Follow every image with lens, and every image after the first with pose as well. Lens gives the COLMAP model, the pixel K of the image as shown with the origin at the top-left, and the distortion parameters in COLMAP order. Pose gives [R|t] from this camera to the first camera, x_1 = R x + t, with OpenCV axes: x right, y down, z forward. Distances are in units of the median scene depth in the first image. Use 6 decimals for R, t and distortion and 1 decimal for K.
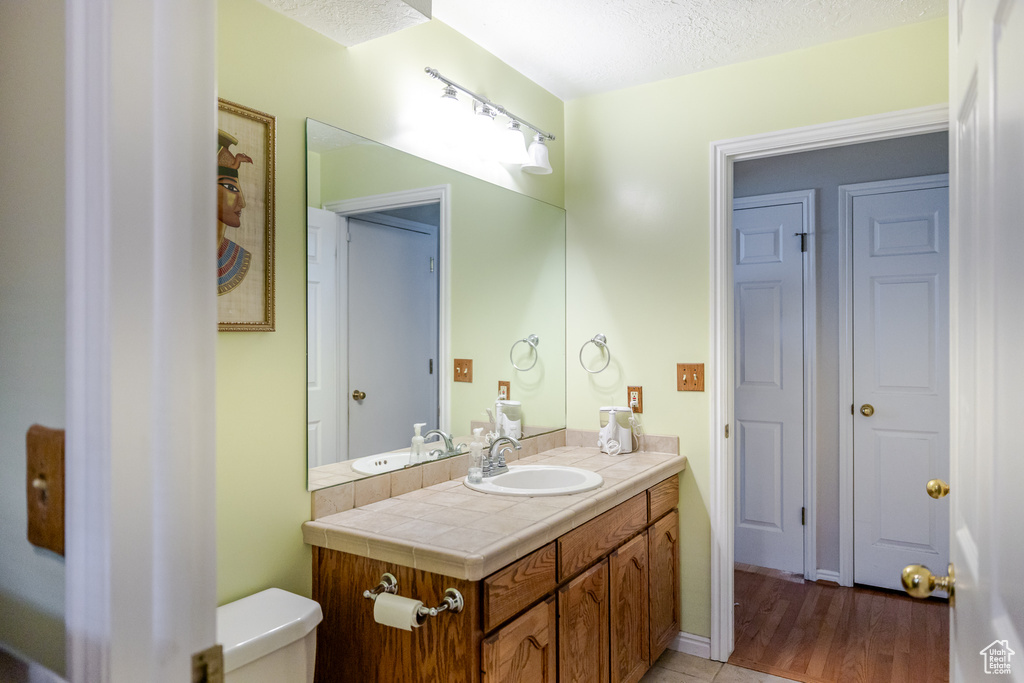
lens RADIAL K [[650.5, 0, 515.0], [0, 650.5, 342.1], [0, 0, 1]] dist [-0.005893, -0.000520]
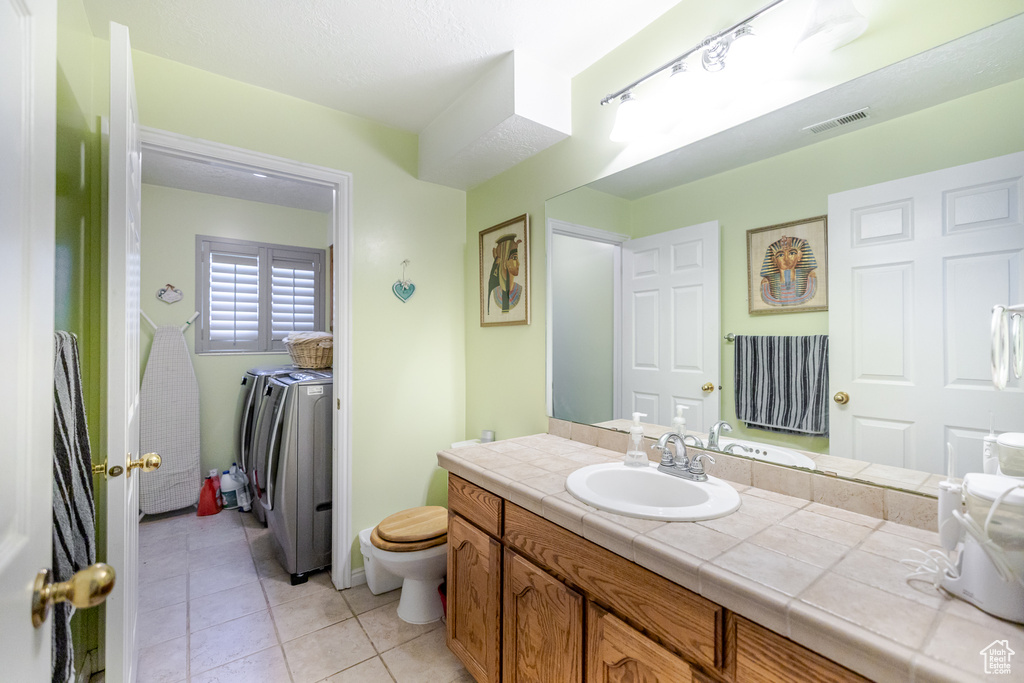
lens RADIAL K [[435.9, 0, 516.7], [0, 435.9, 340.1], [0, 0, 1]] dist [0.004796, 0.000368]
pose [[-0.352311, -0.002453, -0.935880, 0.805872], [-0.002384, 0.999996, -0.001723, 0.029915], [0.935880, 0.001624, -0.352316, 1.354019]]
